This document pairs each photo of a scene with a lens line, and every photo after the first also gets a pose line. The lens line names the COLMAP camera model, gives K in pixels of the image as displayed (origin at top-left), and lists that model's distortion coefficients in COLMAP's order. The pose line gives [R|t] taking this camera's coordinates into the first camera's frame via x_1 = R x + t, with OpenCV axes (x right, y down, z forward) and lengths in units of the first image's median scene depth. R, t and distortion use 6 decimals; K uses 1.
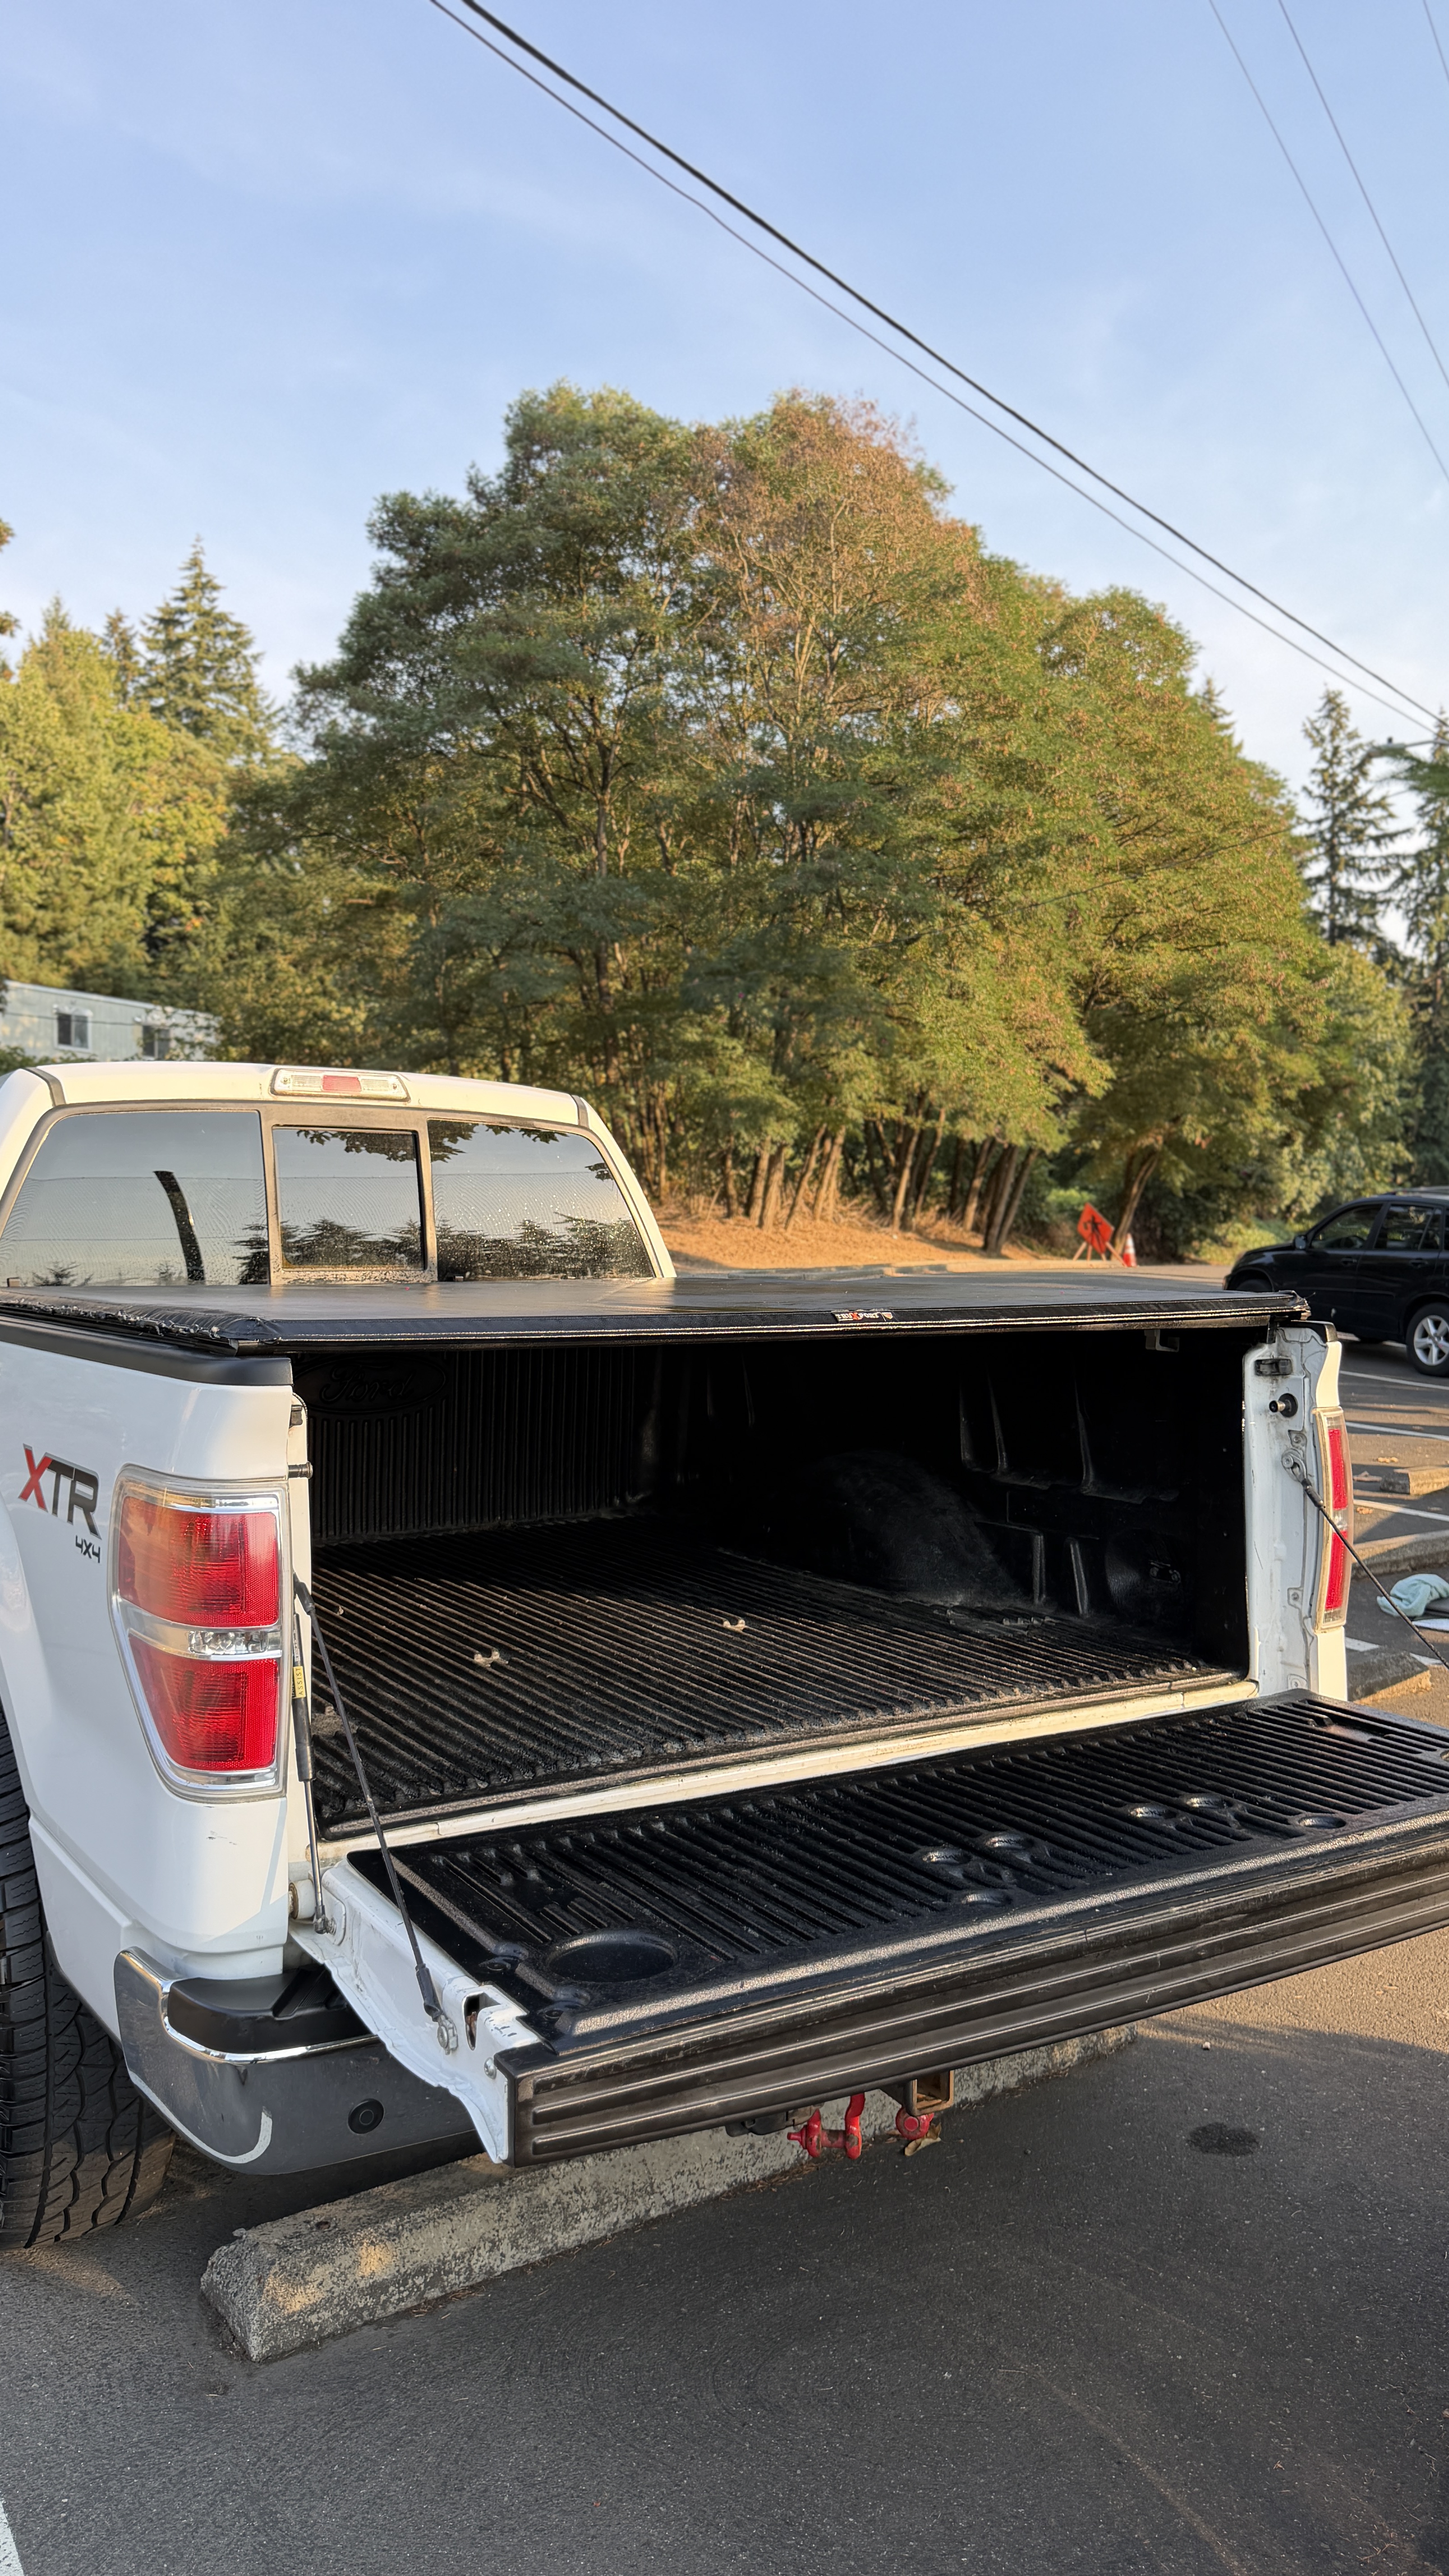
lens RADIAL K [[1905.6, 0, 724.5], [0, 1905.6, 1288.0], [0, 0, 1]] dist [0.245372, -0.649618]
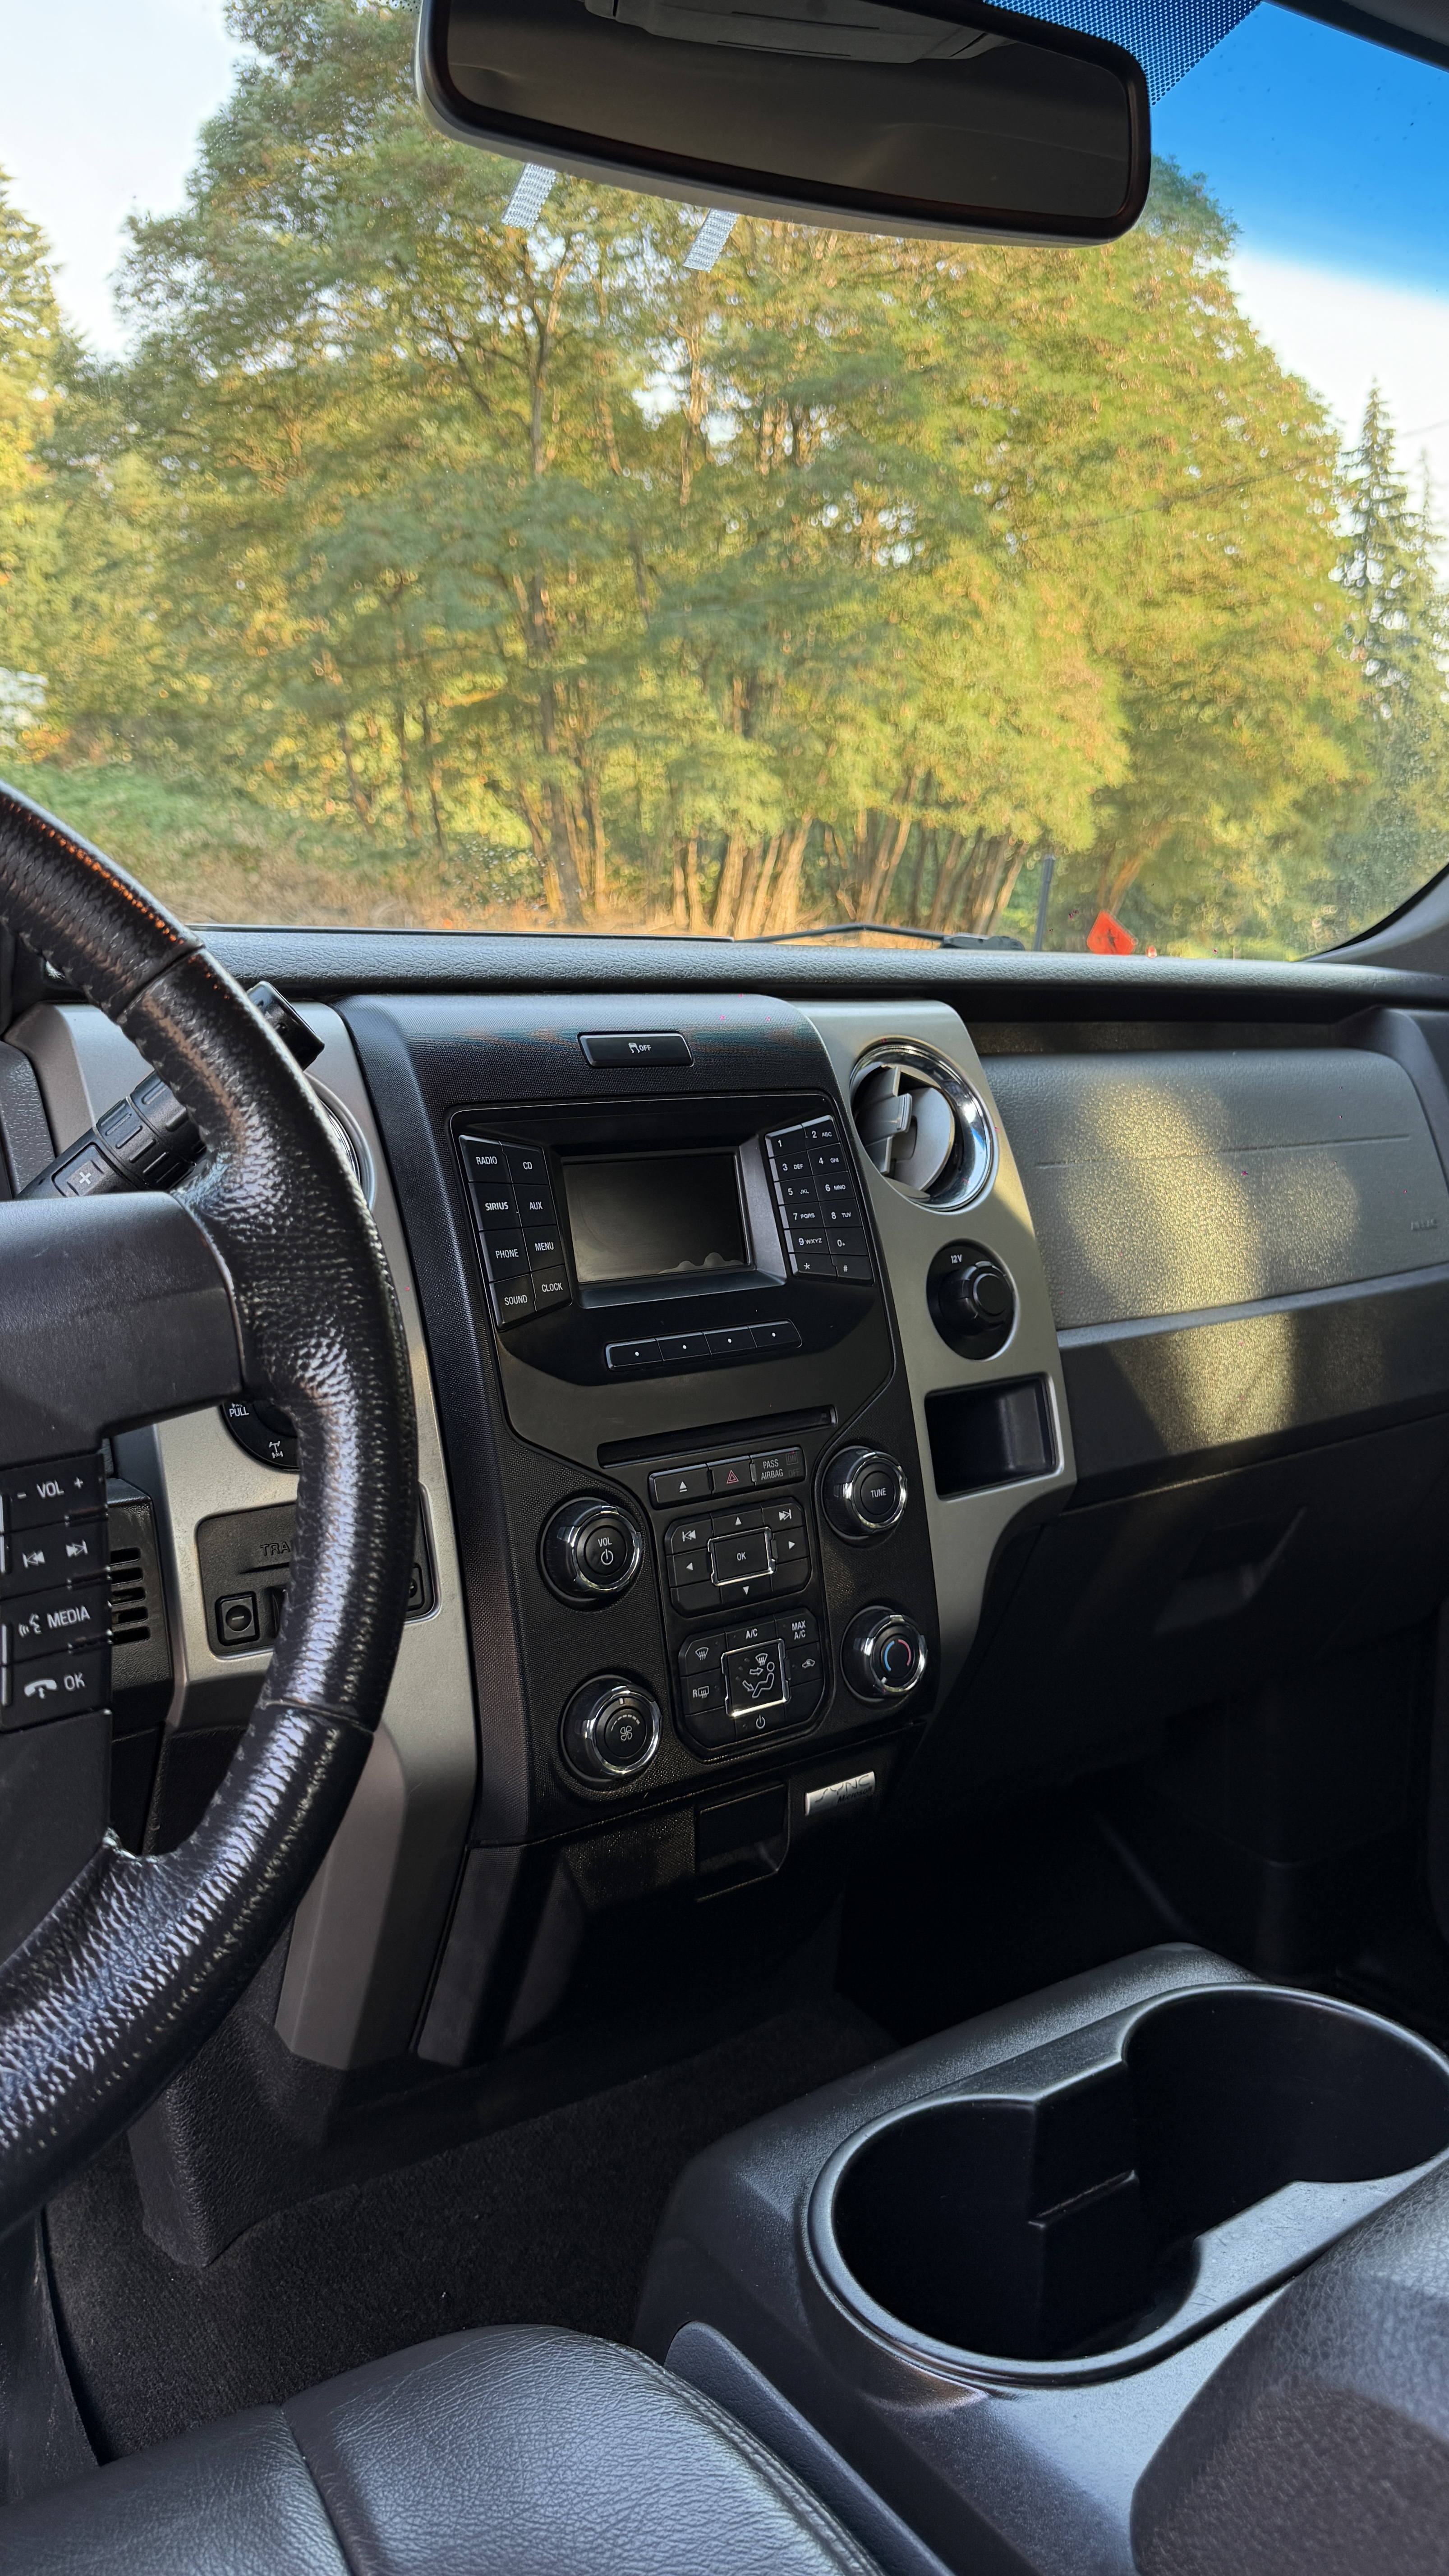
lens RADIAL K [[2003.7, 0, 724.5], [0, 2003.7, 1288.0], [0, 0, 1]] dist [-0.014761, -0.003360]
pose [[0.997056, -0.013403, 0.075501, -0.044409], [0.003074, 0.990800, 0.135301, -0.000450], [-0.076620, -0.134671, 0.987924, 0.124182]]
